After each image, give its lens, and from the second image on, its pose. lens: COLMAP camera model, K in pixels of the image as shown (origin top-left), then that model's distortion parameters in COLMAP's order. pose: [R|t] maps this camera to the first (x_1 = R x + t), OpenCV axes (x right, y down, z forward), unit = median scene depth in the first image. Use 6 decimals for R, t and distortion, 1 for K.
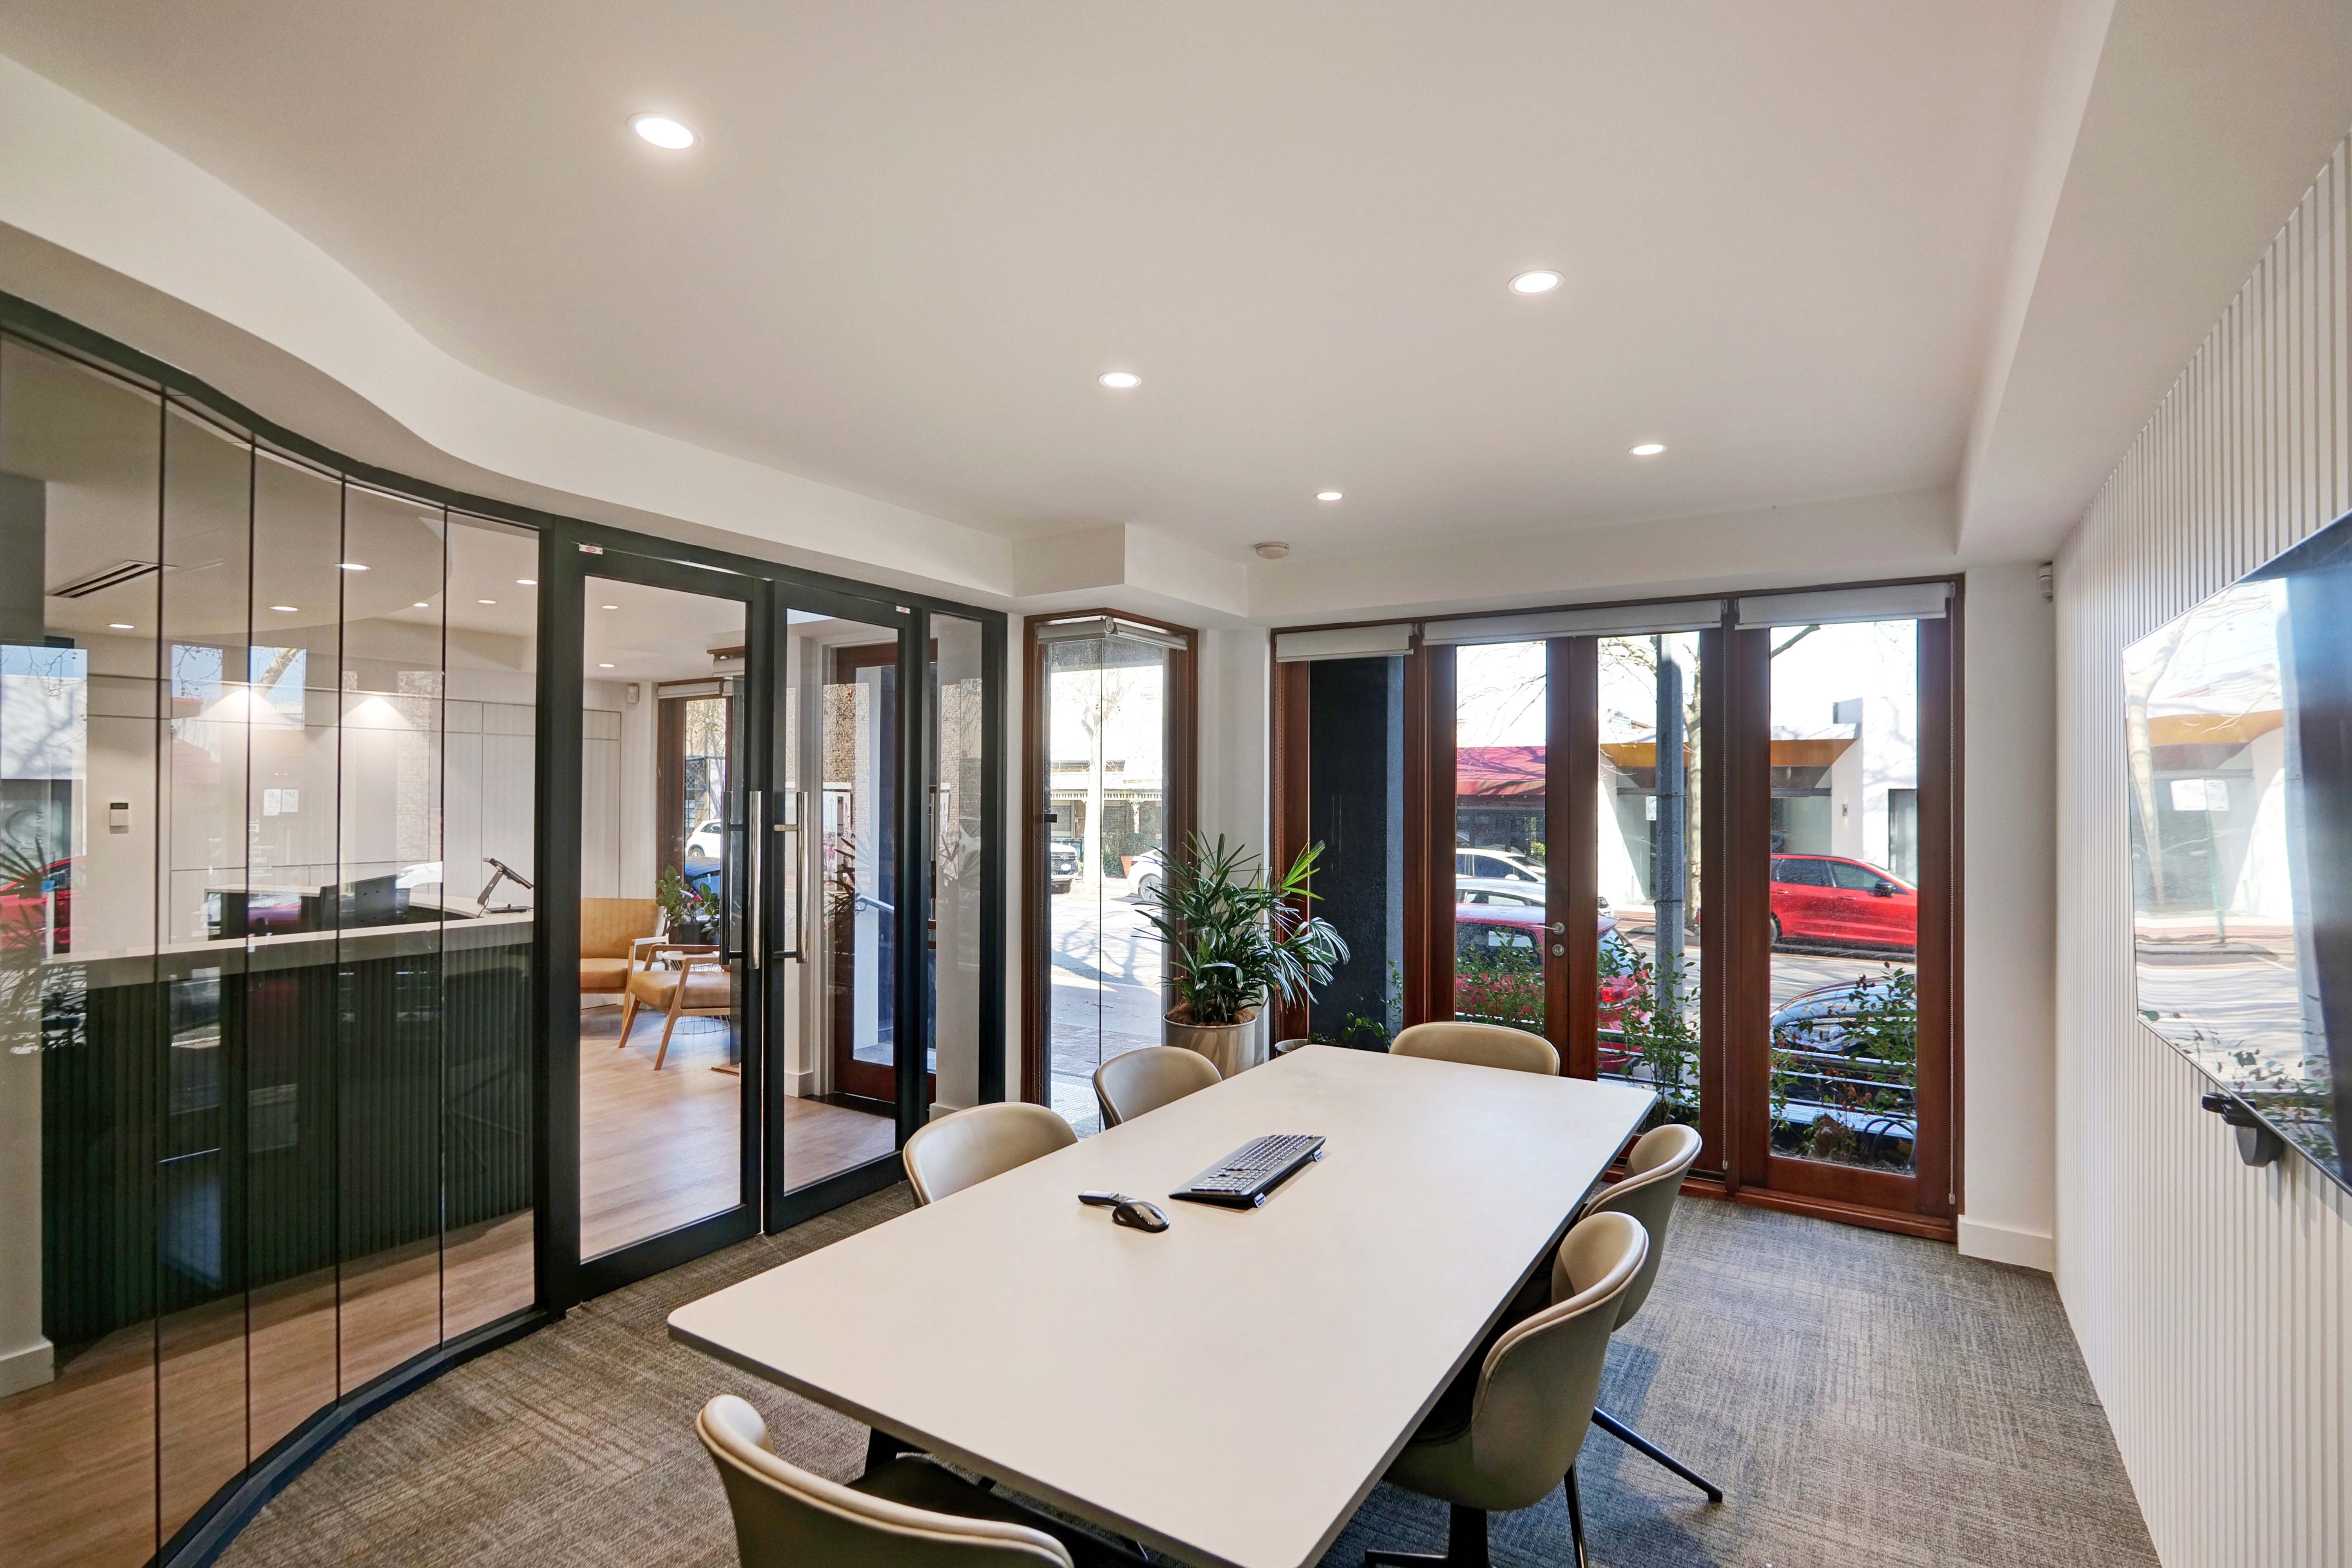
lens RADIAL K [[1098.5, 0, 1179.8], [0, 1098.5, 781.3], [0, 0, 1]] dist [0.000816, 0.000157]
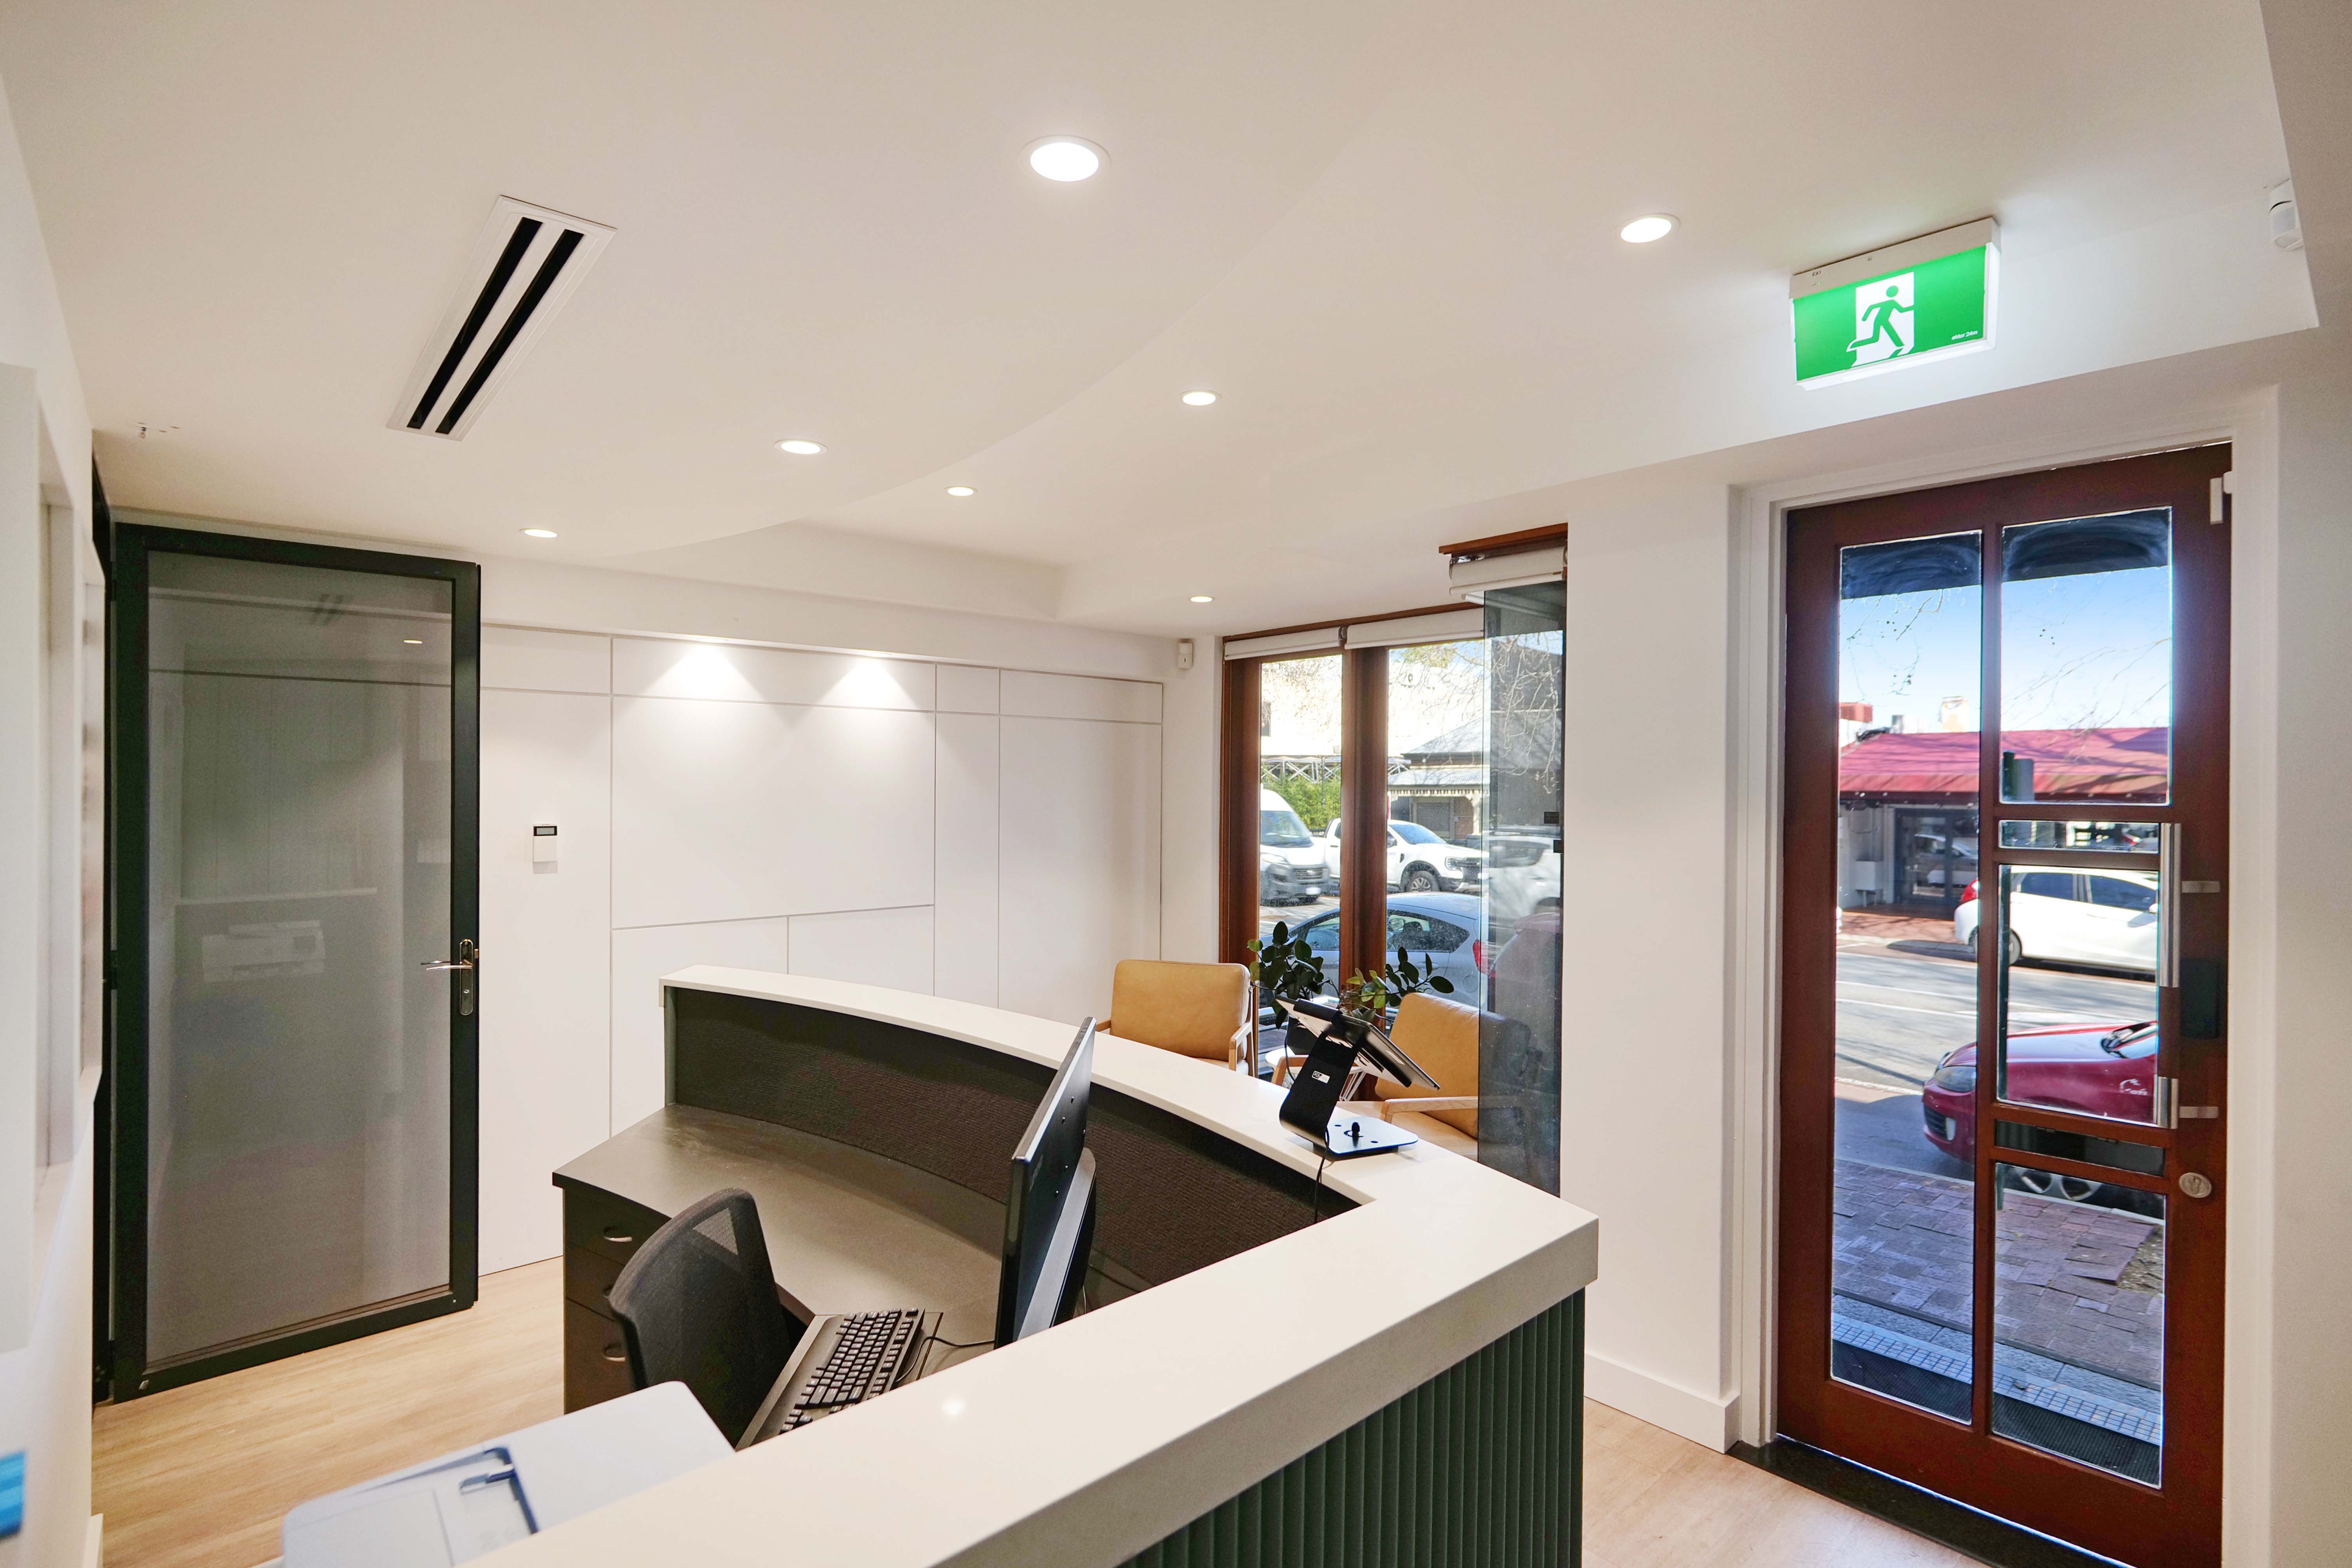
lens RADIAL K [[1098.5, 0, 1169.5], [0, 1098.5, 785.8], [0, 0, 1]] dist [0.000816, 0.000157]
pose [[0.966029, 0.002385, -0.258424, -0.337164], [0.000129, 0.999953, 0.009713, -0.006670], [0.258435, -0.009416, 0.965983, 0.358067]]
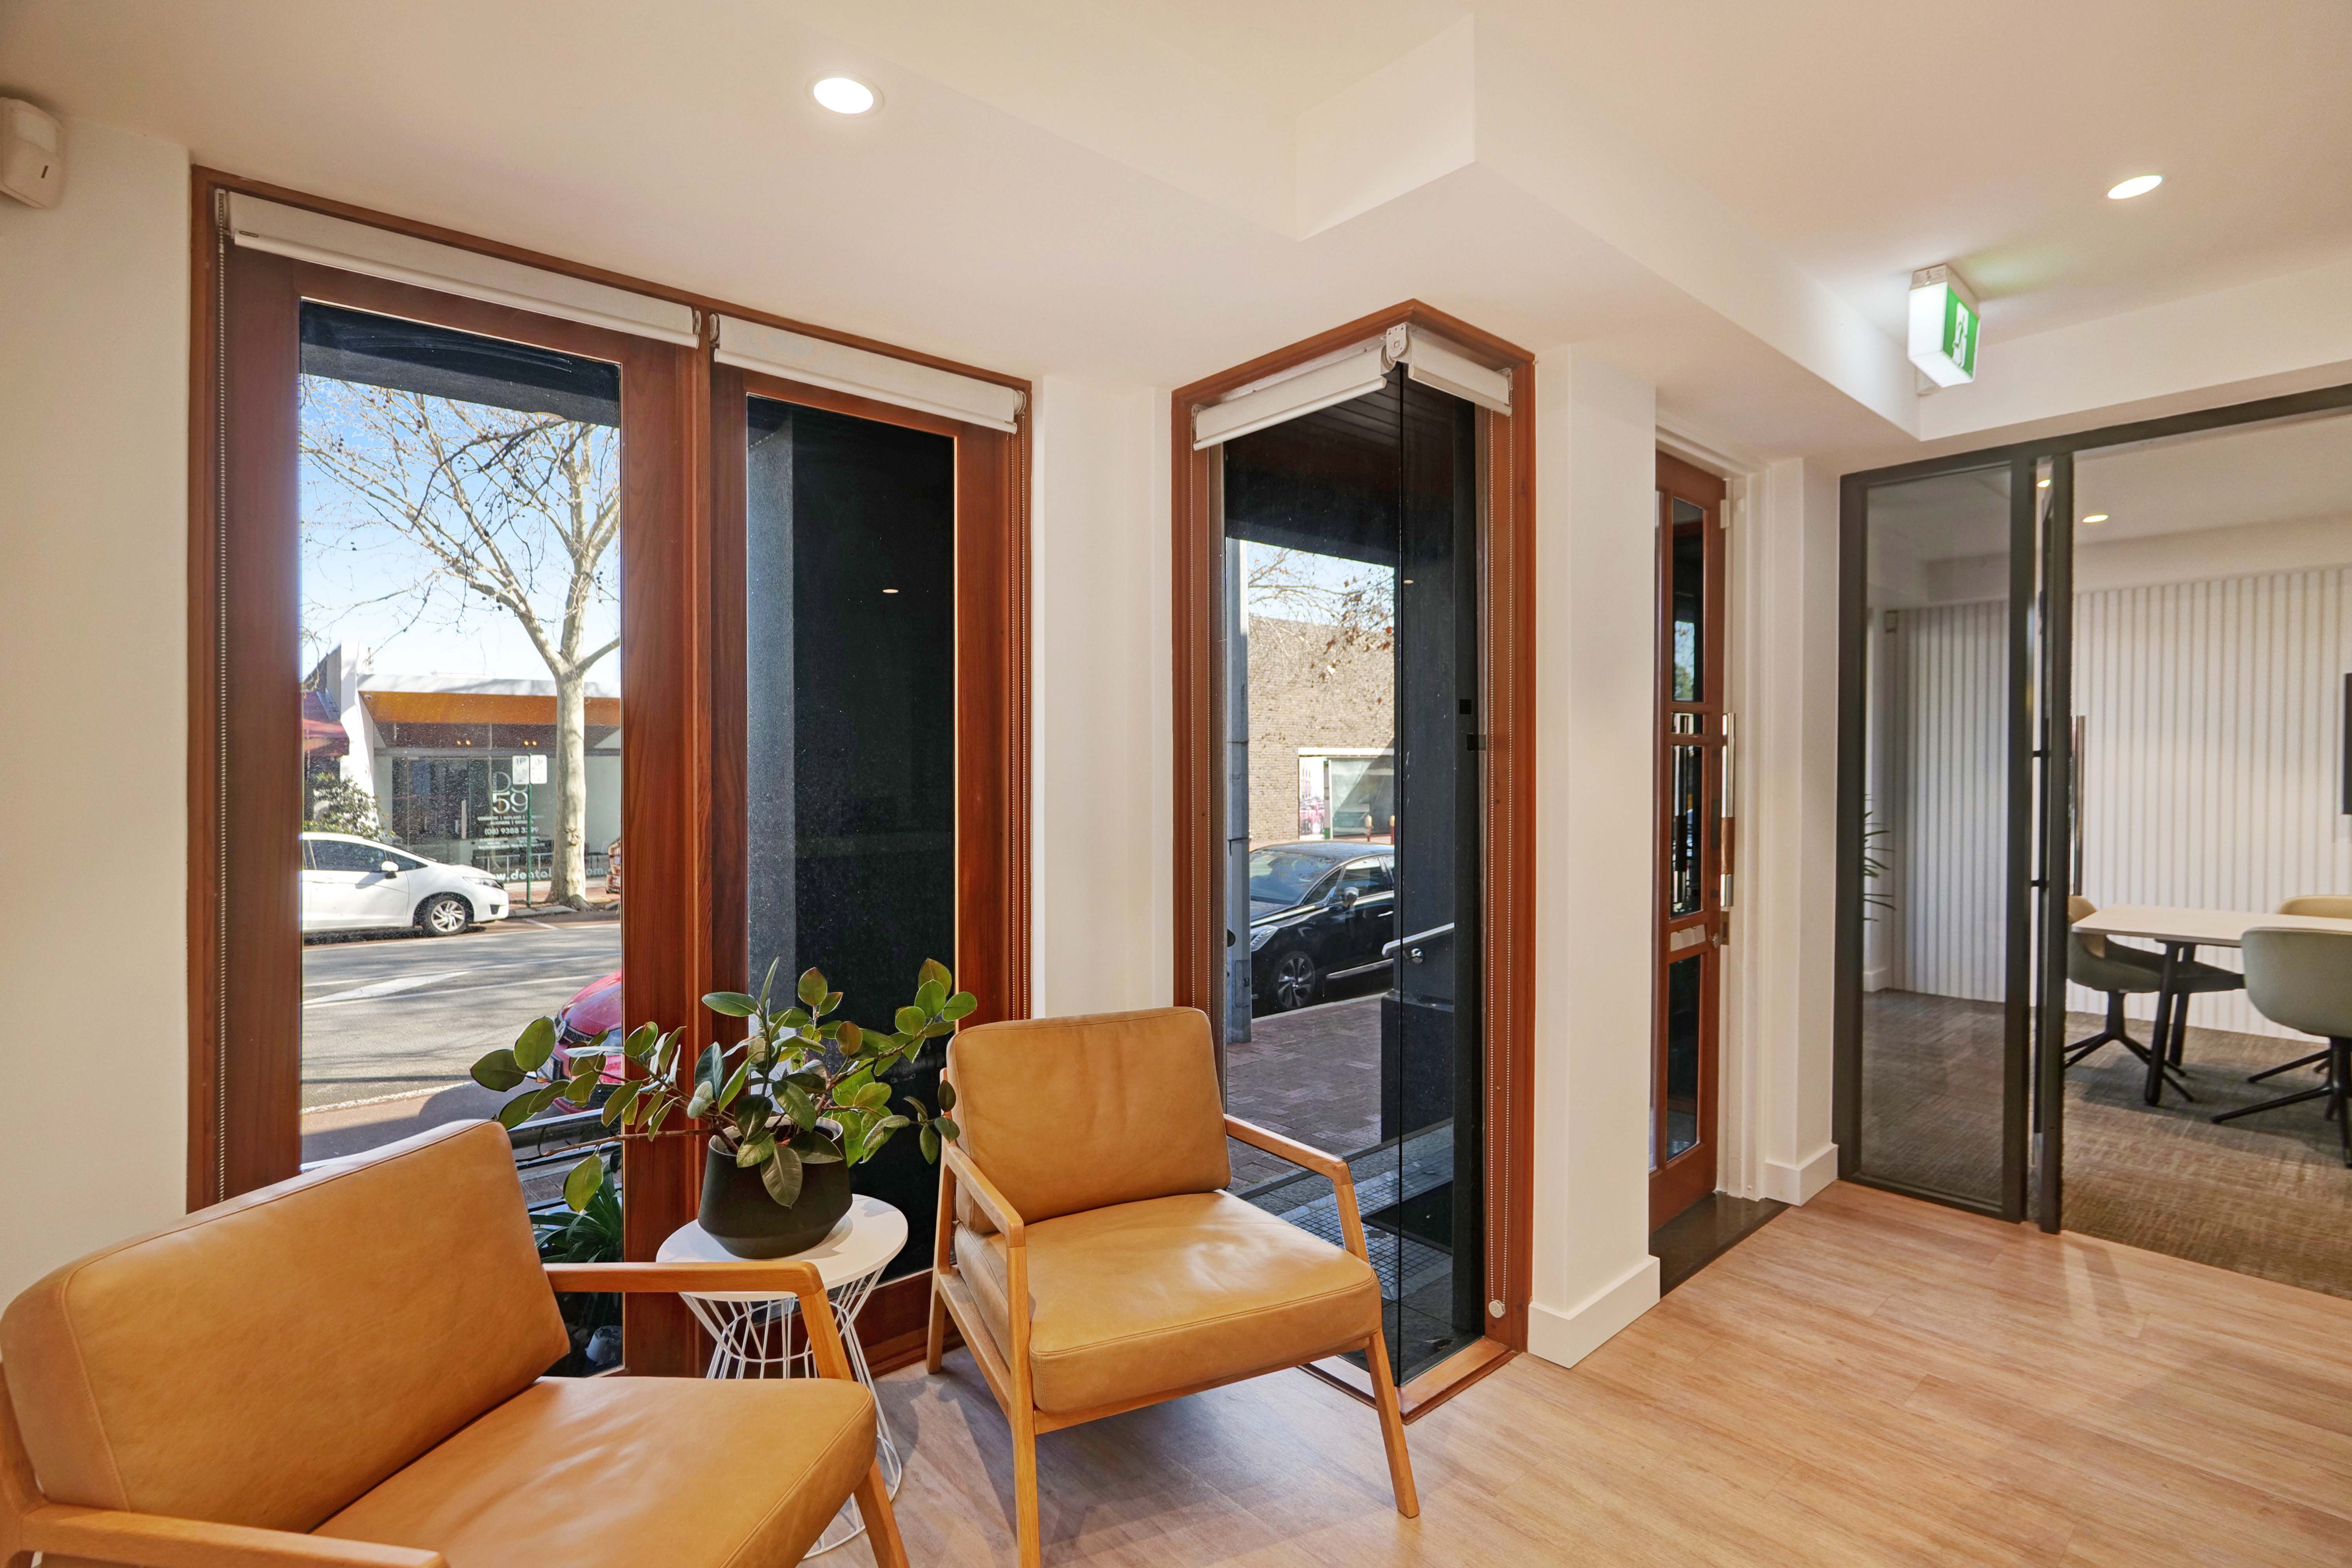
lens RADIAL K [[1098.5, 0, 1171.6], [0, 1098.5, 776.2], [0, 0, 1]] dist [0.000816, 0.000157]
pose [[0.278688, -0.019695, 0.960180, -0.631560], [-0.000514, 0.999786, 0.020657, 0.023819], [-0.960382, -0.006250, 0.278618, 0.763987]]
